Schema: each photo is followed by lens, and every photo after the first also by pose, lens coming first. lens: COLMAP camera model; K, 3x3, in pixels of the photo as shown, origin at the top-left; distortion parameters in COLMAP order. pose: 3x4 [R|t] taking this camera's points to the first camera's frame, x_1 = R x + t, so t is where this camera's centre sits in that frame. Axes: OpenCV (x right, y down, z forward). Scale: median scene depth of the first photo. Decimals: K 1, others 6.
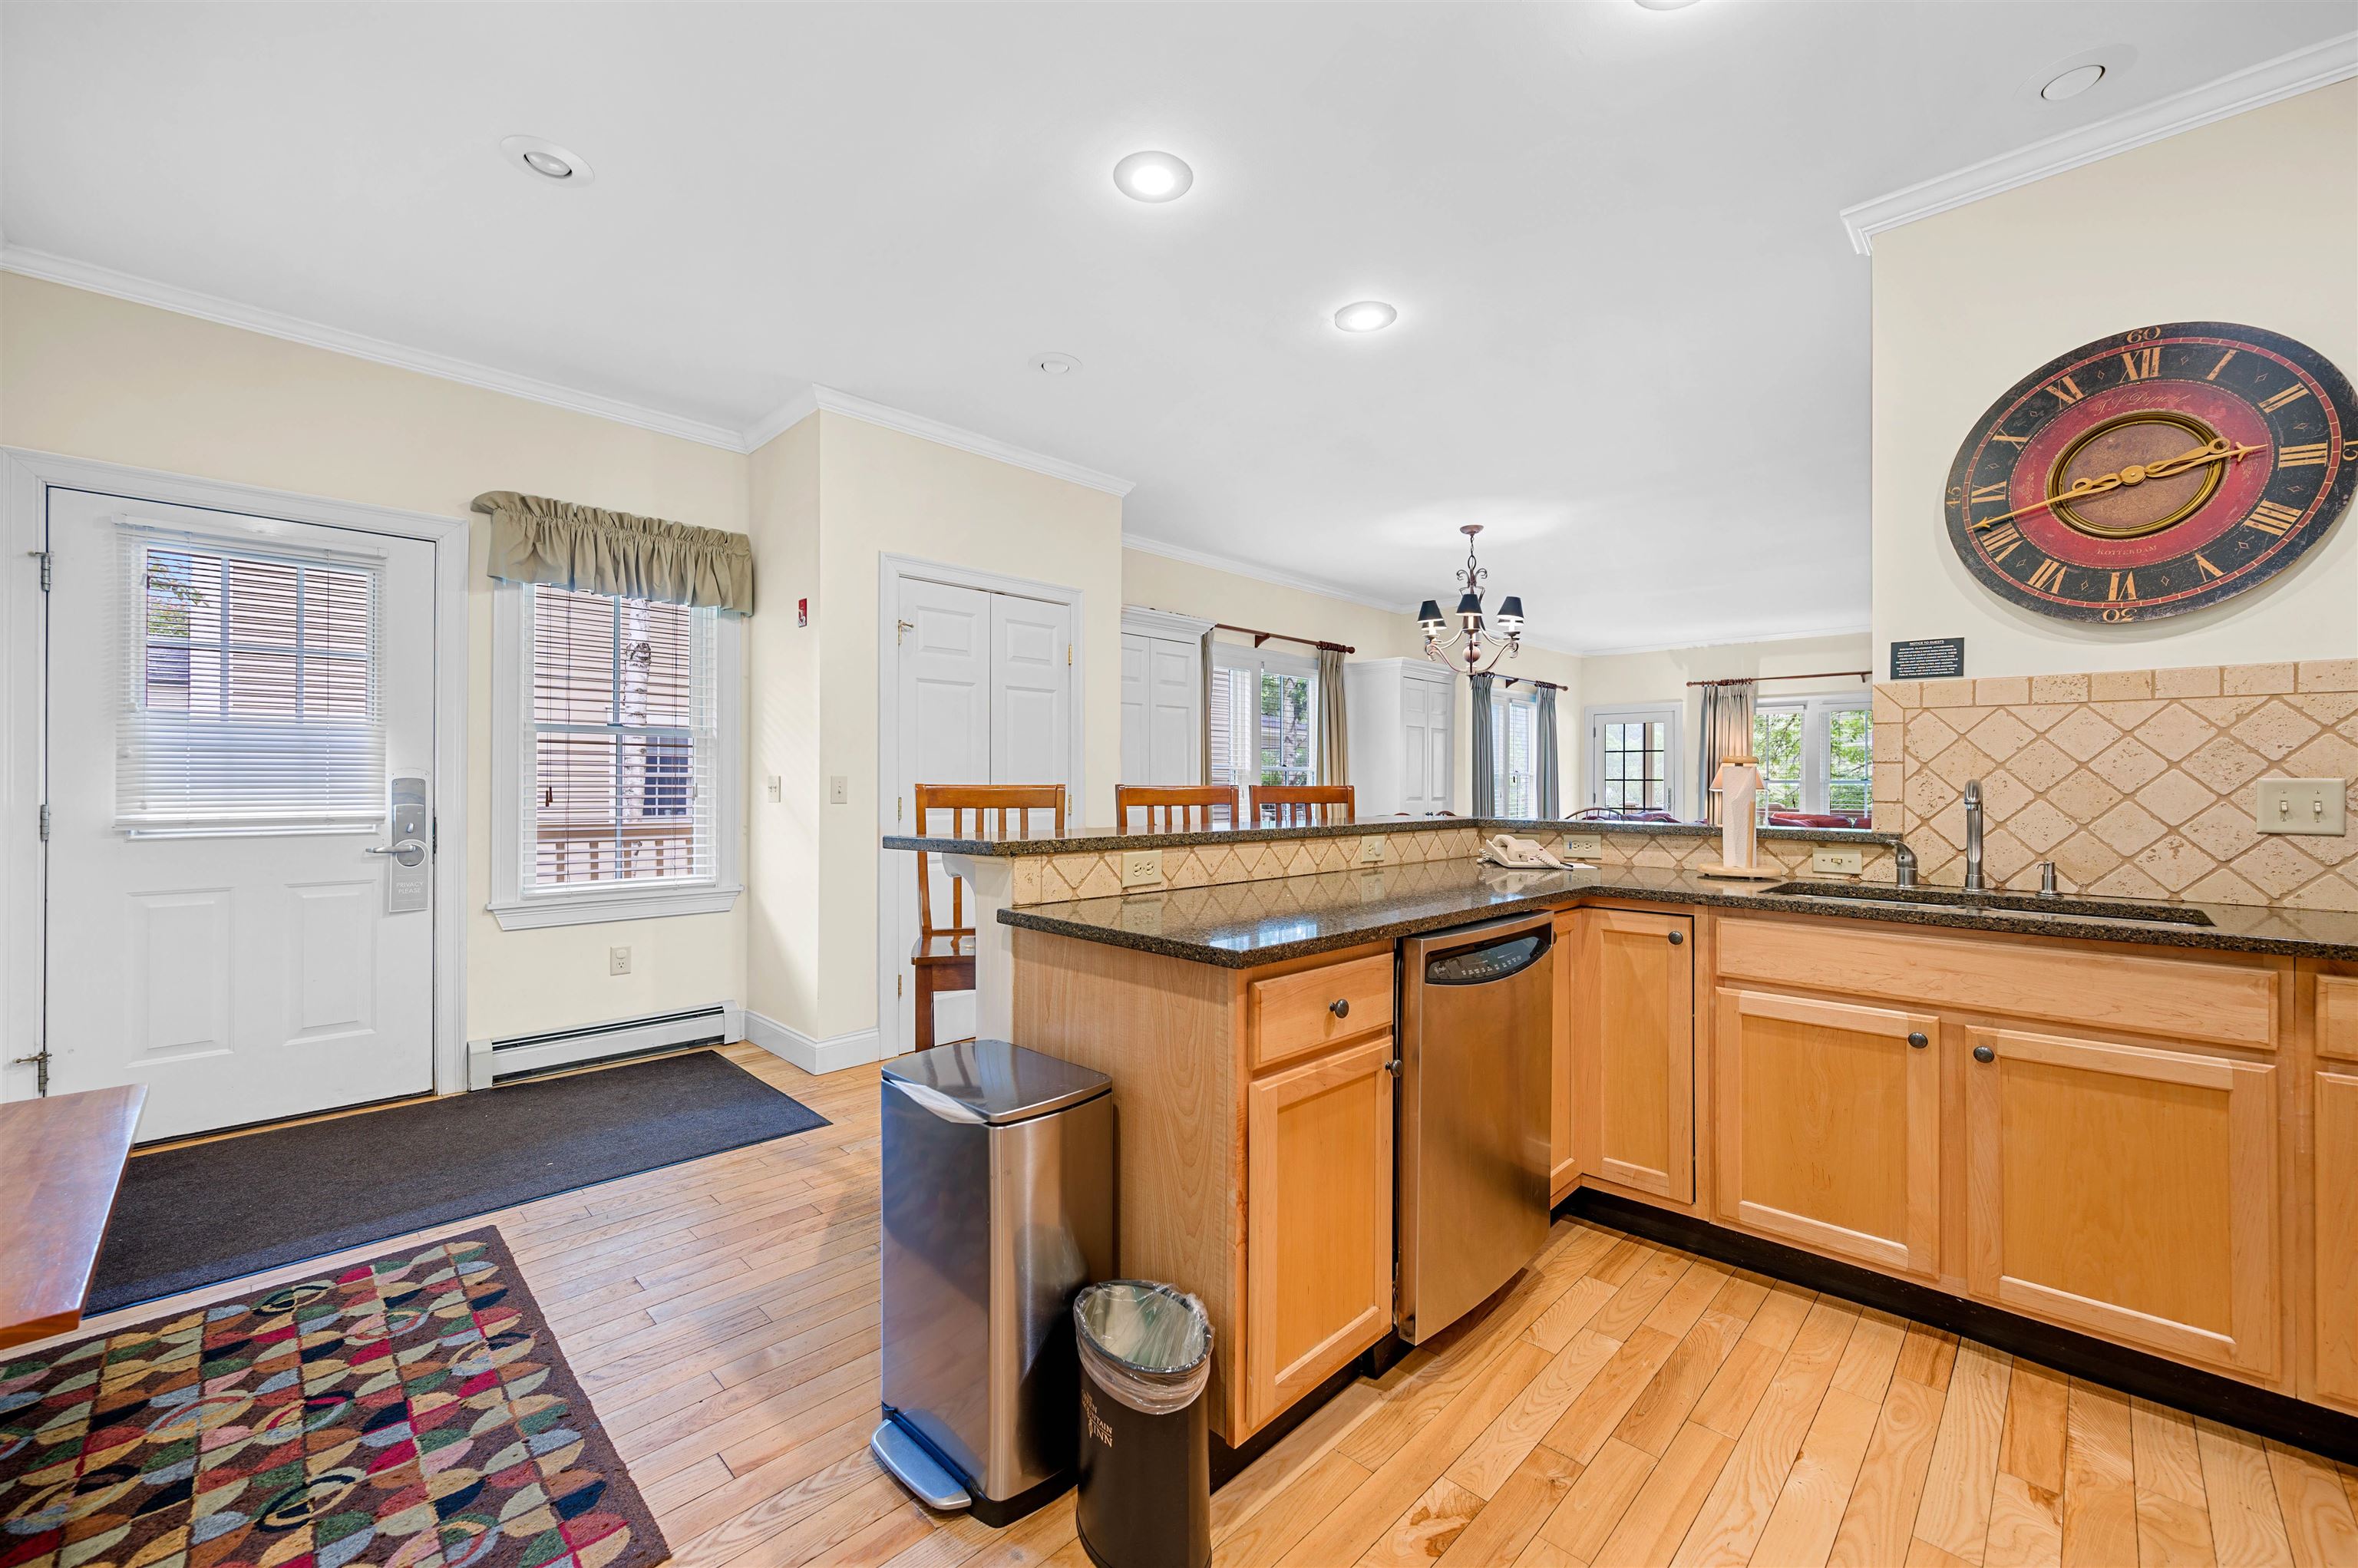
lens RADIAL K [[936.1, 0, 1163.8], [0, 936.1, 778.8], [0, 0, 1]] dist [-0.003788, 0.001033]
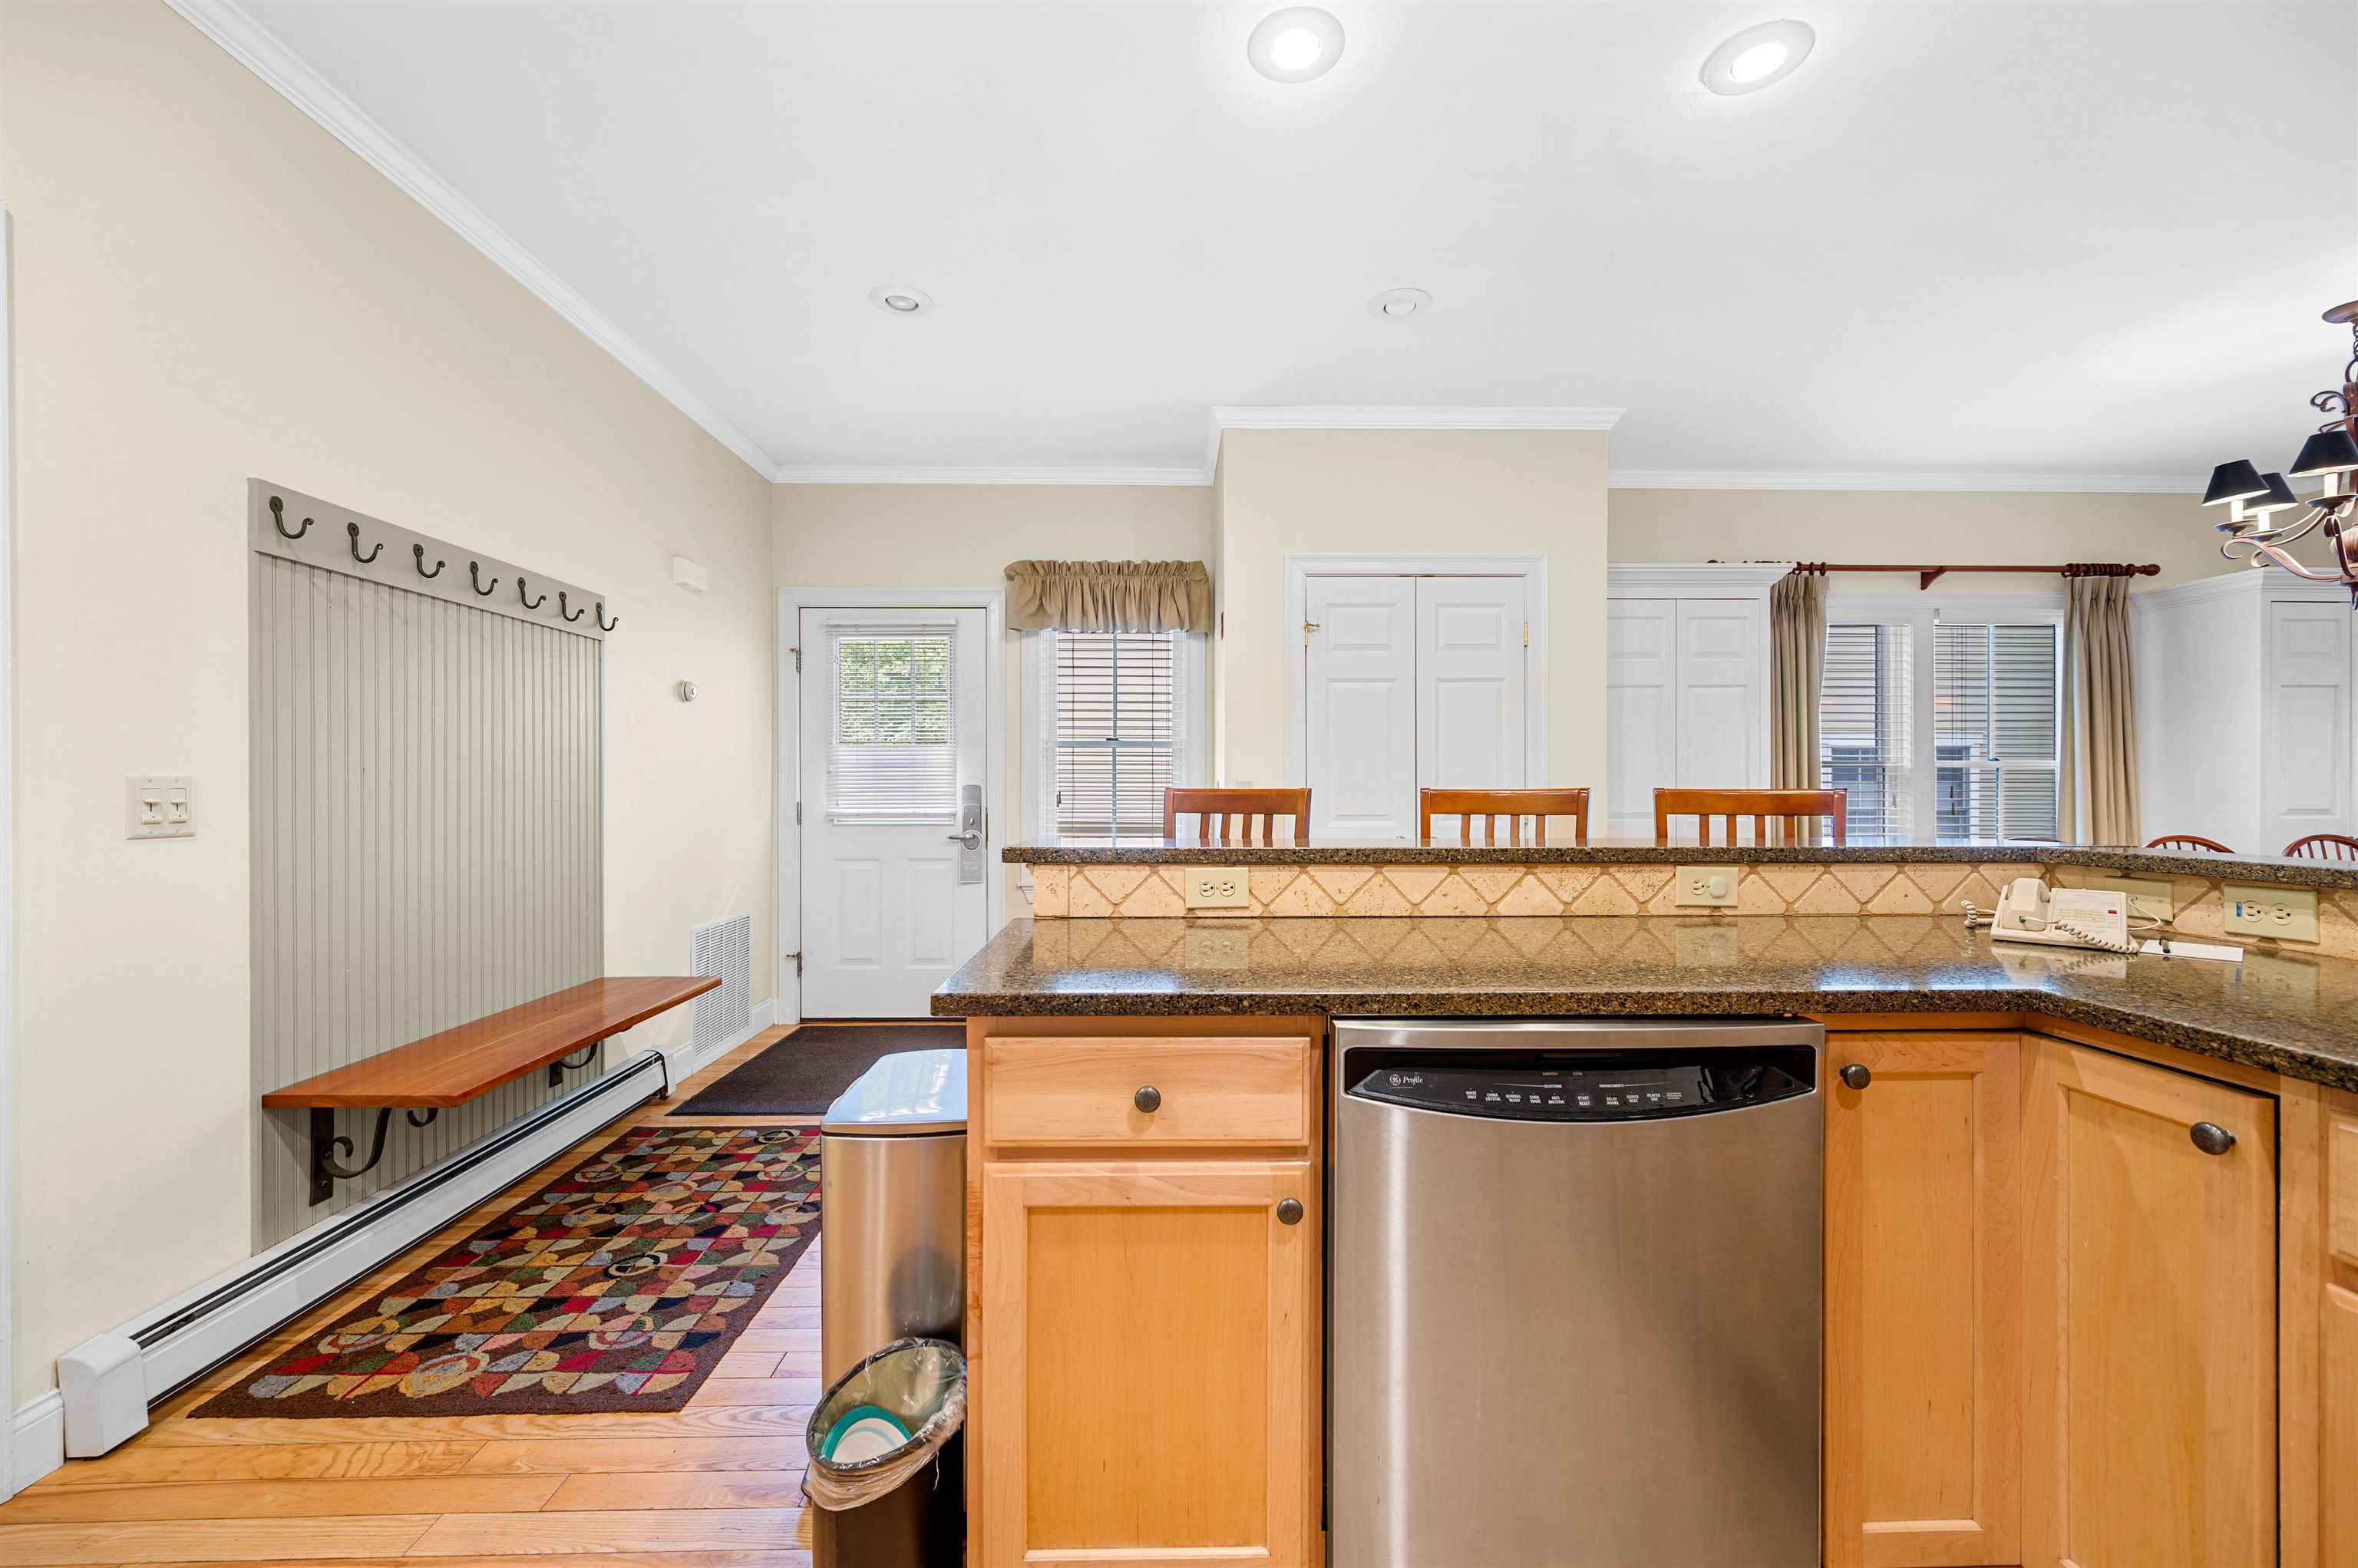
lens RADIAL K [[936.1, 0, 1292.9], [0, 936.1, 787.6], [0, 0, 1]] dist [-0.003788, 0.001033]
pose [[0.721079, -0.003124, -0.692846, 0.559313], [0.006616, 0.999975, 0.002377, 0.003929], [0.692822, -0.006298, 0.721082, 0.408840]]
